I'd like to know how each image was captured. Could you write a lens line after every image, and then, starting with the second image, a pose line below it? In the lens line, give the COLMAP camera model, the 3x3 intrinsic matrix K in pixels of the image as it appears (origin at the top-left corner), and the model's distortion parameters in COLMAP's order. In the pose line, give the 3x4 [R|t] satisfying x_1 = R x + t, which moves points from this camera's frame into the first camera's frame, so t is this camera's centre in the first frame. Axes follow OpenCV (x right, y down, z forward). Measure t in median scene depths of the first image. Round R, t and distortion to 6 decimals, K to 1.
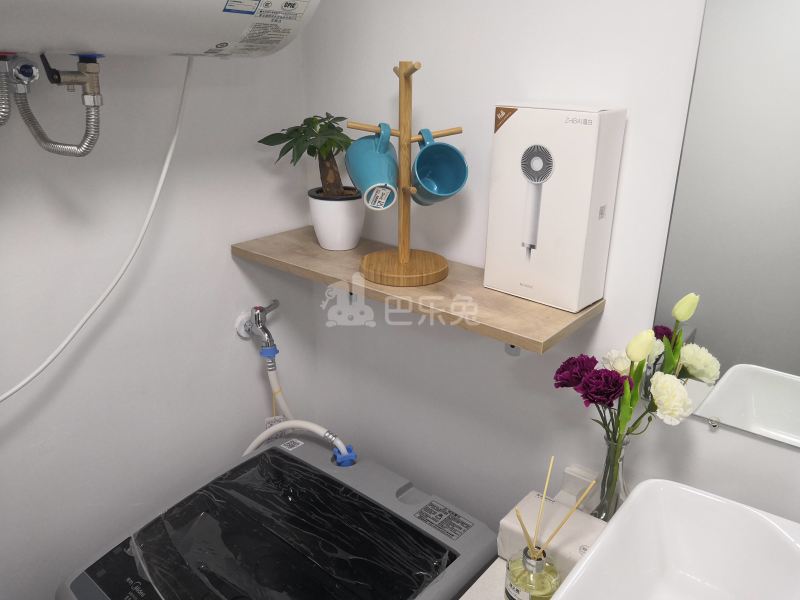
lens RADIAL K [[627.7, 0, 404.2], [0, 627.7, 302.1], [0, 0, 1]] dist [0.014480, -0.007775]
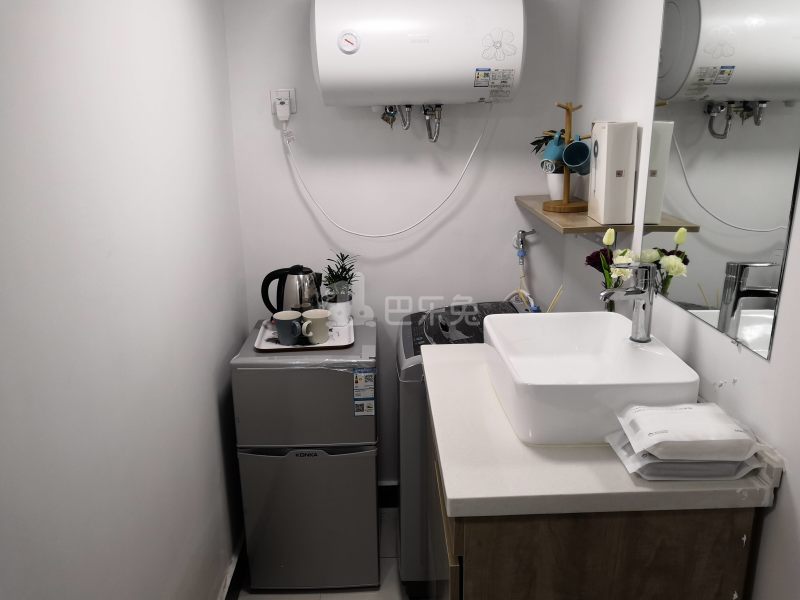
lens RADIAL K [[627.7, 0, 398.7], [0, 627.7, 298.0], [0, 0, 1]] dist [0.014480, -0.007775]
pose [[0.659935, 0.188306, -0.727342, 1.159215], [-0.232473, 0.971753, 0.040654, 0.267116], [0.714452, 0.142258, 0.685070, -0.664708]]
